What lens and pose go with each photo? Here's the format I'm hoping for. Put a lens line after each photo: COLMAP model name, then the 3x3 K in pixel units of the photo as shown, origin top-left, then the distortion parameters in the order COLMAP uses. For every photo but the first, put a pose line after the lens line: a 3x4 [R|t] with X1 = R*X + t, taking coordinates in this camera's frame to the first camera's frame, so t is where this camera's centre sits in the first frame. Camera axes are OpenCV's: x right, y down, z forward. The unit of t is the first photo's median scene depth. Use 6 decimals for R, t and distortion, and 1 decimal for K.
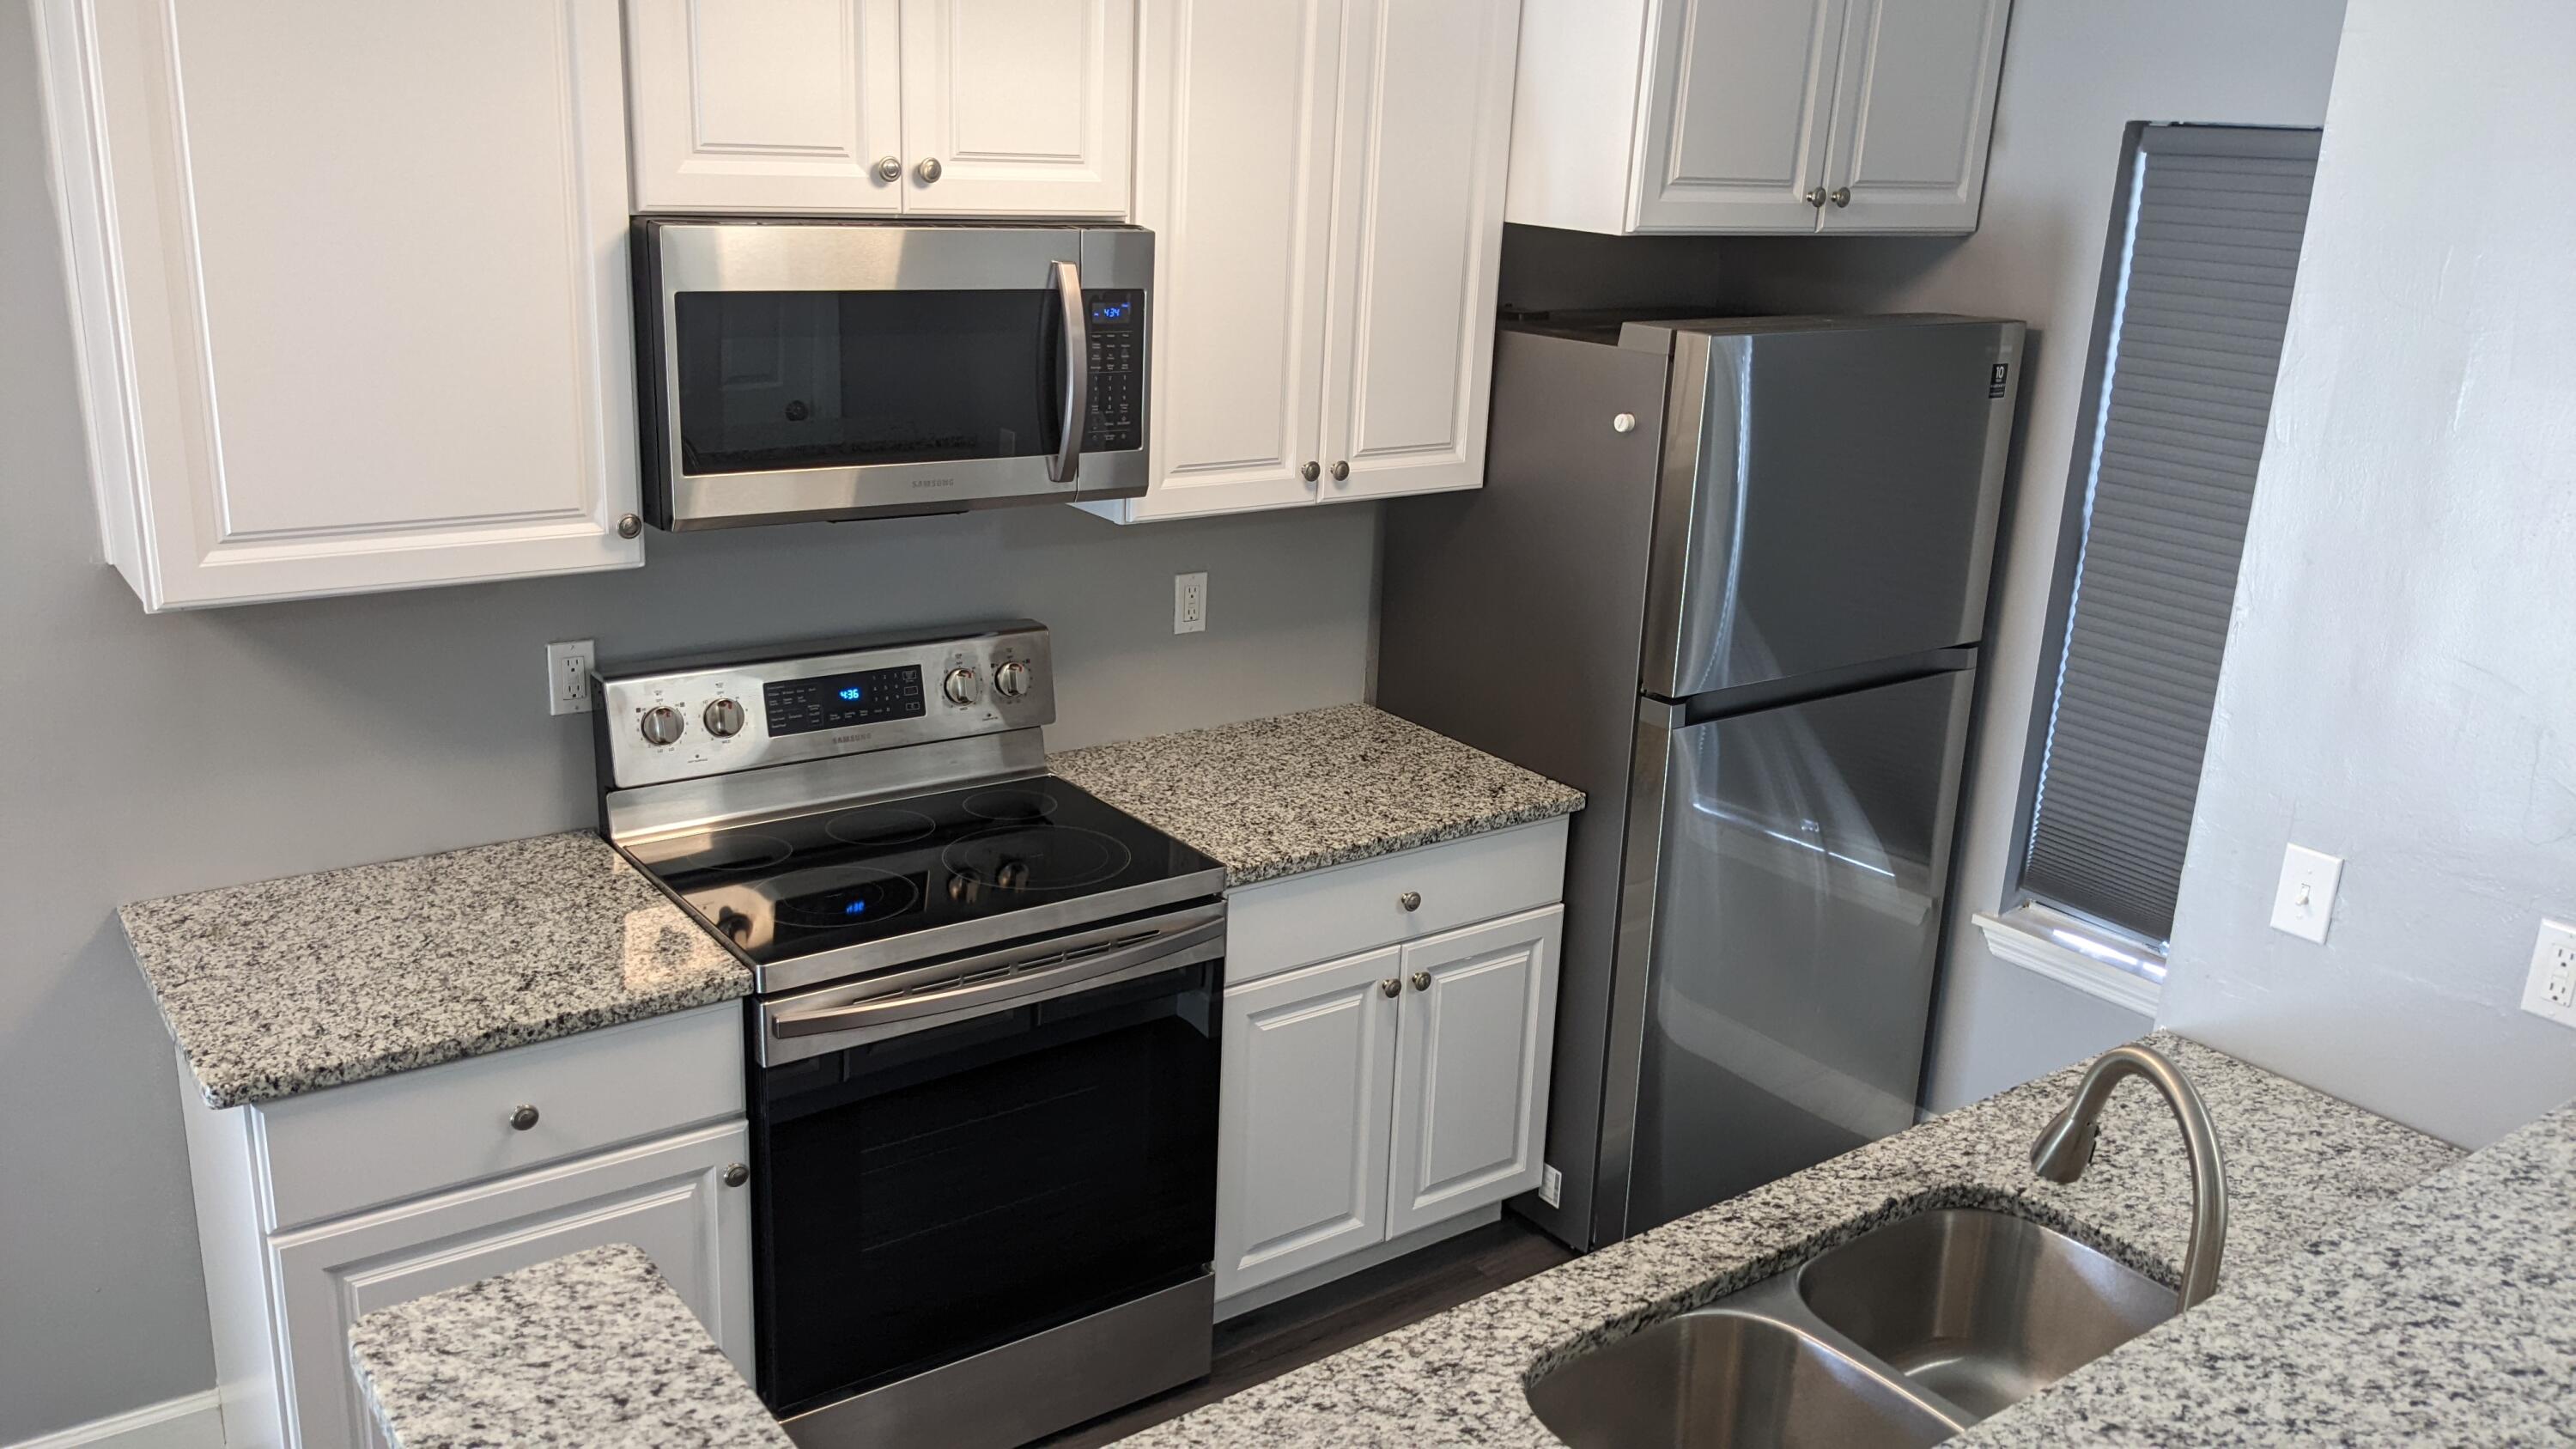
lens RADIAL K [[2036.1, 0, 1282.7], [0, 2036.1, 739.7], [0, 0, 1]] dist [0.031353, -0.047112]
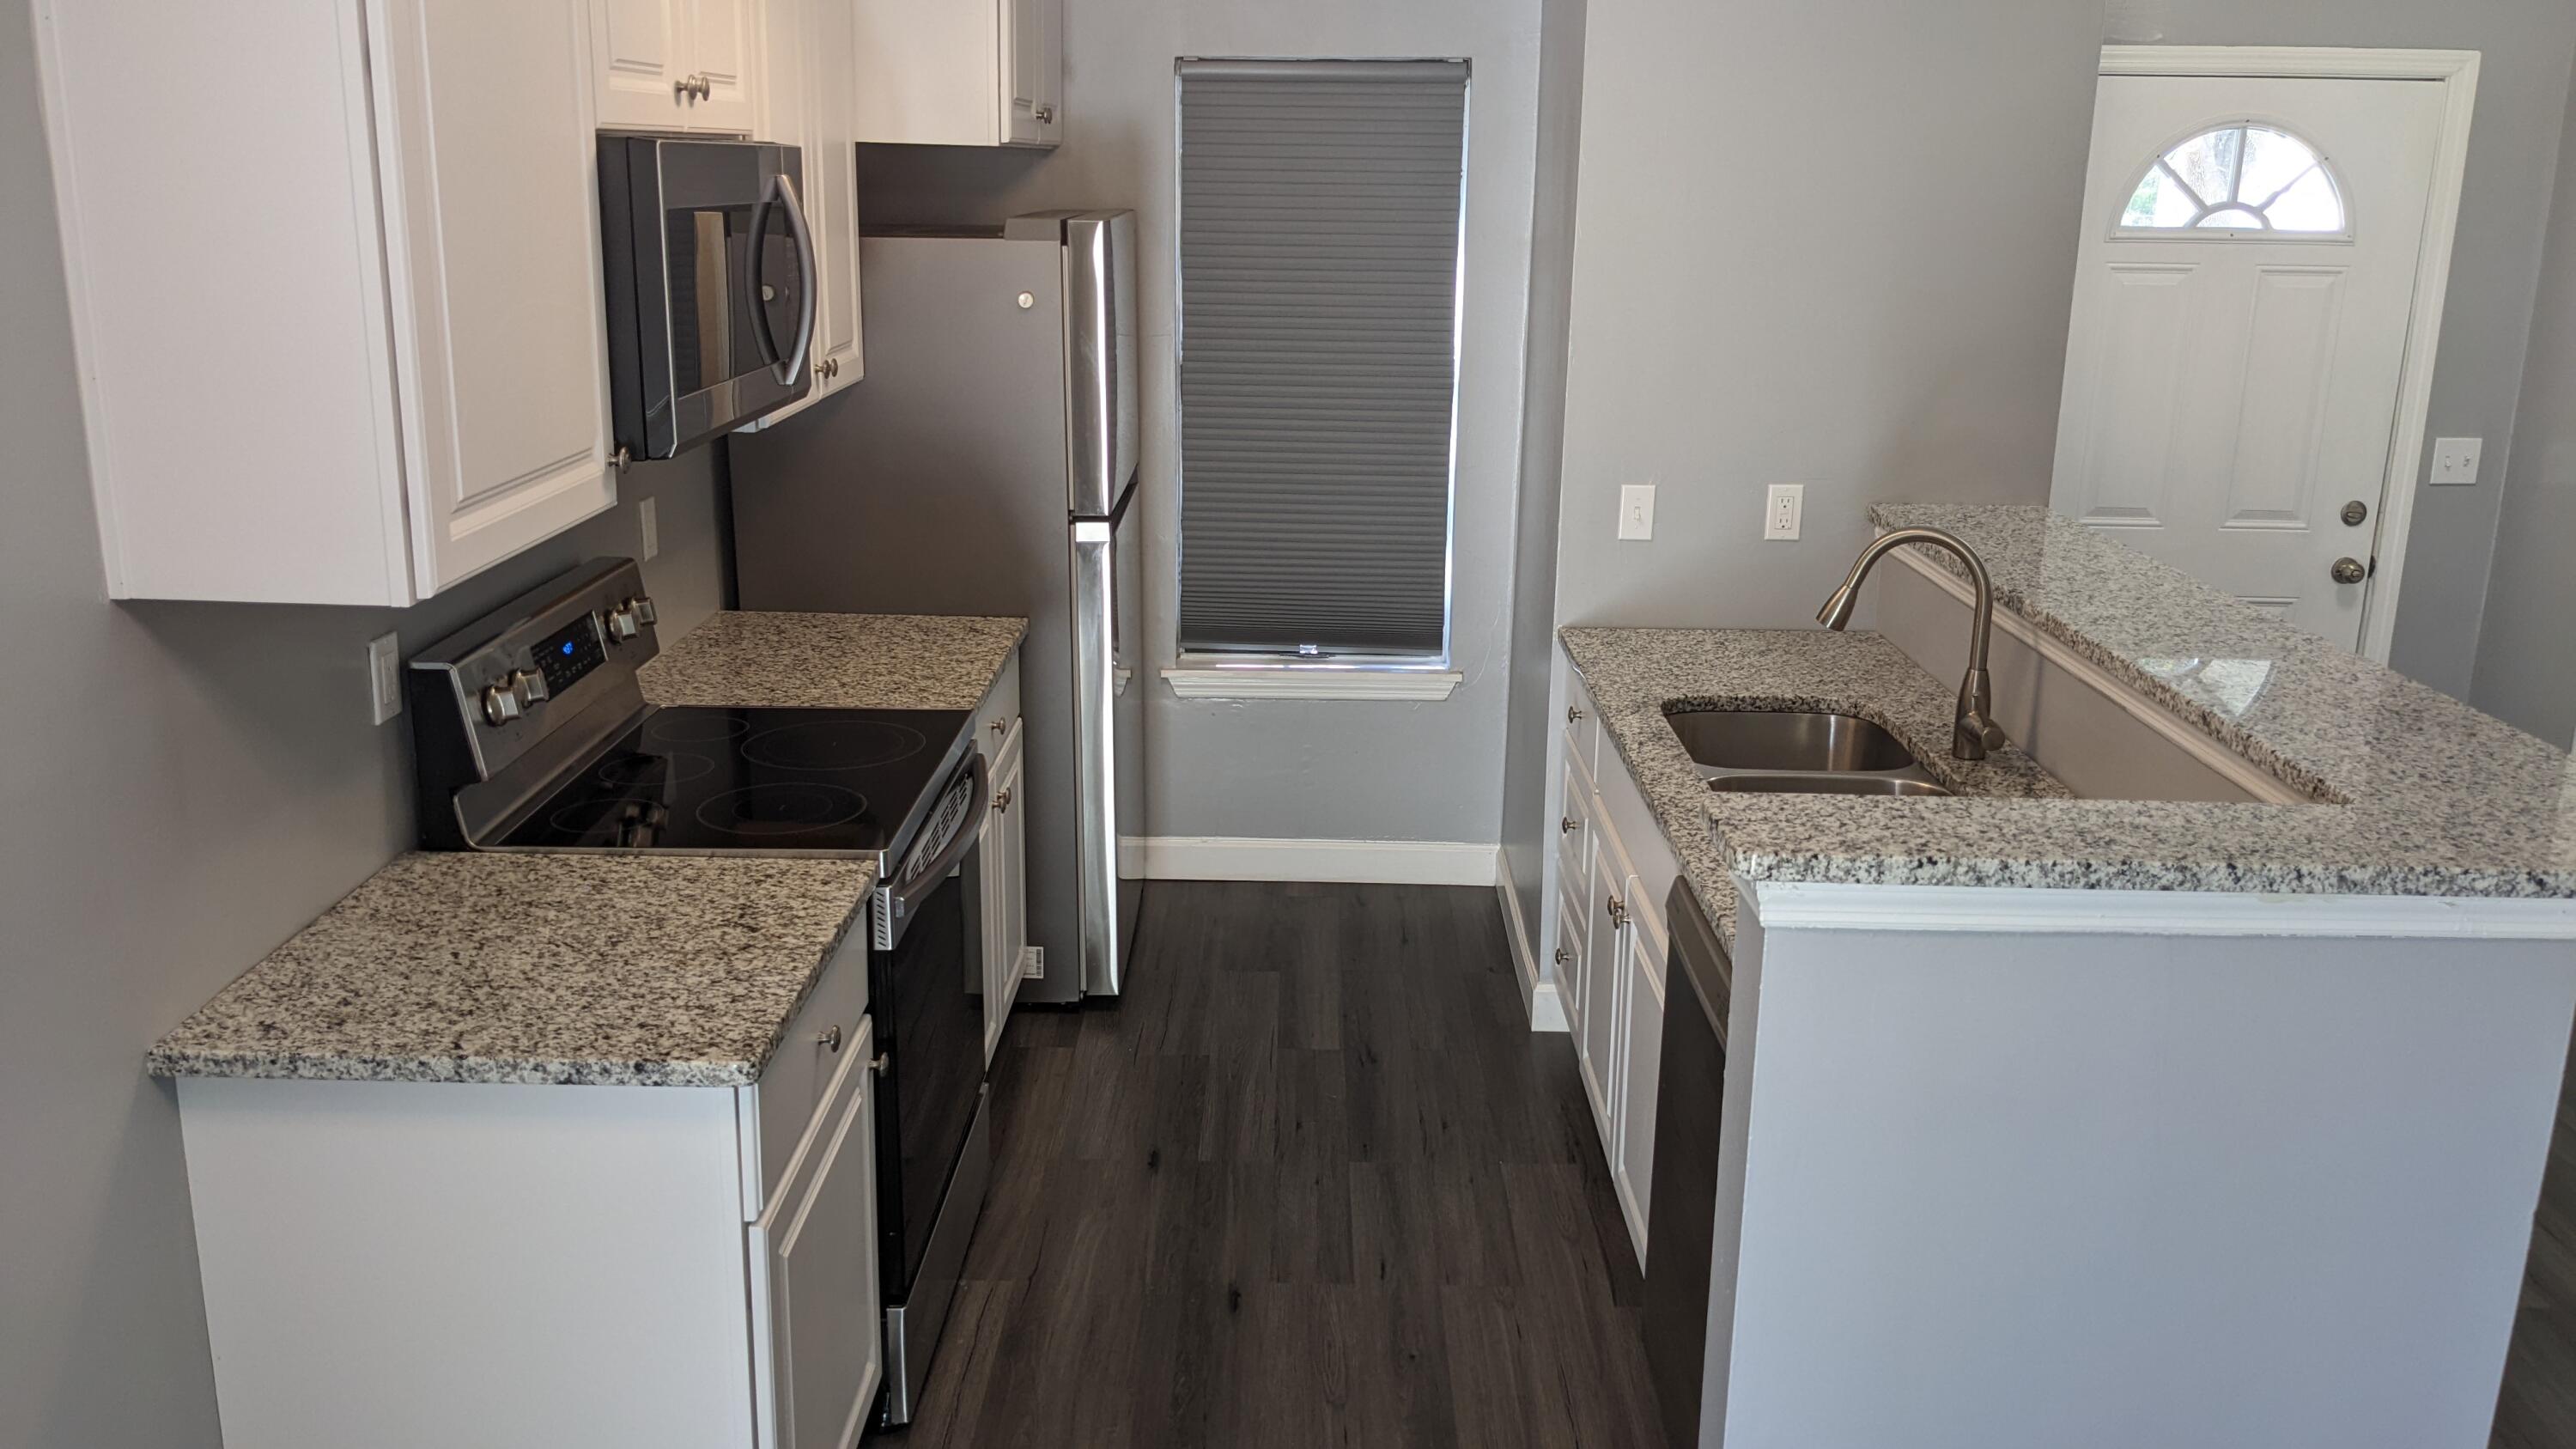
lens RADIAL K [[2036.1, 0, 1269.7], [0, 2036.1, 709.5], [0, 0, 1]] dist [0.031353, -0.047112]
pose [[0.602744, -0.240544, 0.760814, -0.825943], [0.245596, 0.963118, 0.109936, -0.021731], [-0.759198, 0.120590, 0.639590, 0.164698]]
